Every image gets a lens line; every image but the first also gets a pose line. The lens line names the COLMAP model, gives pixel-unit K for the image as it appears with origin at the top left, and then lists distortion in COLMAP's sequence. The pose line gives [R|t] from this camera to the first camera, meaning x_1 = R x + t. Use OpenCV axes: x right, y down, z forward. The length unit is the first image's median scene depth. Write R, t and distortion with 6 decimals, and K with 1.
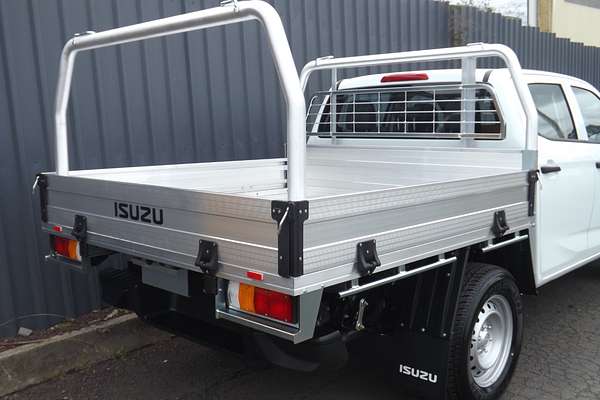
lens RADIAL K [[667.1, 0, 296.7], [0, 667.1, 195.0], [0, 0, 1]] dist [-0.030953, 0.000000]
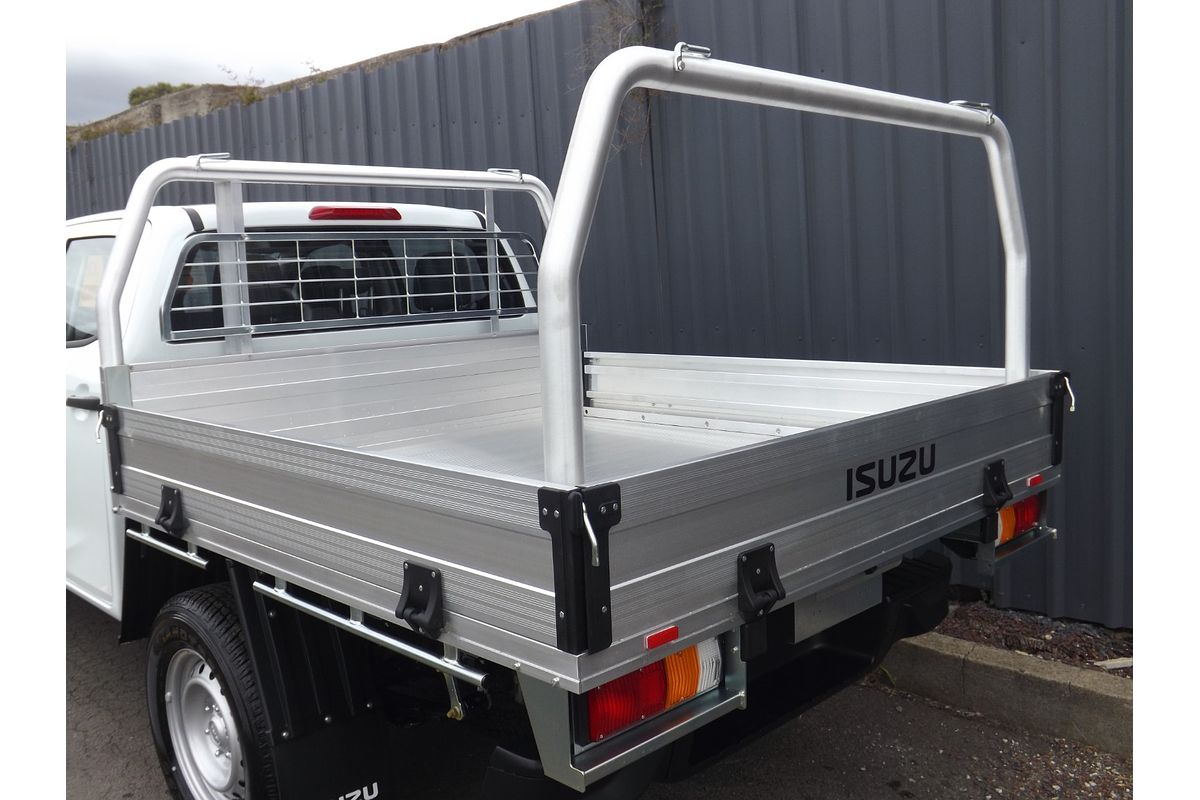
lens RADIAL K [[1033.6, 0, 591.4], [0, 1033.6, 392.5], [0, 0, 1]] dist [-0.071391, -0.005534]
pose [[0.015373, -0.112016, 0.993588, -0.804174], [0.146306, 0.983262, 0.108588, -0.116635], [-0.989120, 0.143699, 0.031504, 0.974201]]
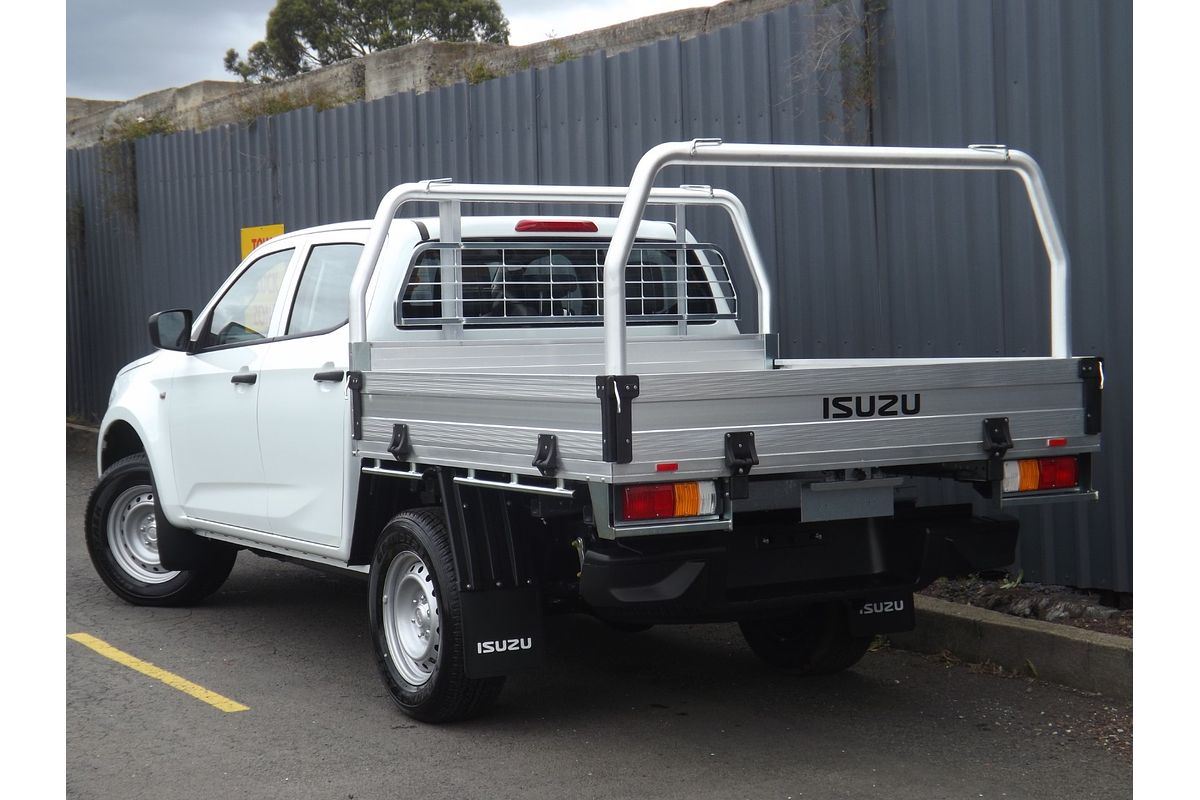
lens RADIAL K [[2019.7, 0, 644.3], [0, 2019.7, 394.7], [0, 0, 1]] dist [0.123633, 0.000000]
pose [[0.253042, -0.032966, 0.966893, -1.962239], [0.129810, 0.991539, -0.000166, -0.013094], [-0.958707, 0.125555, 0.255181, 0.559033]]
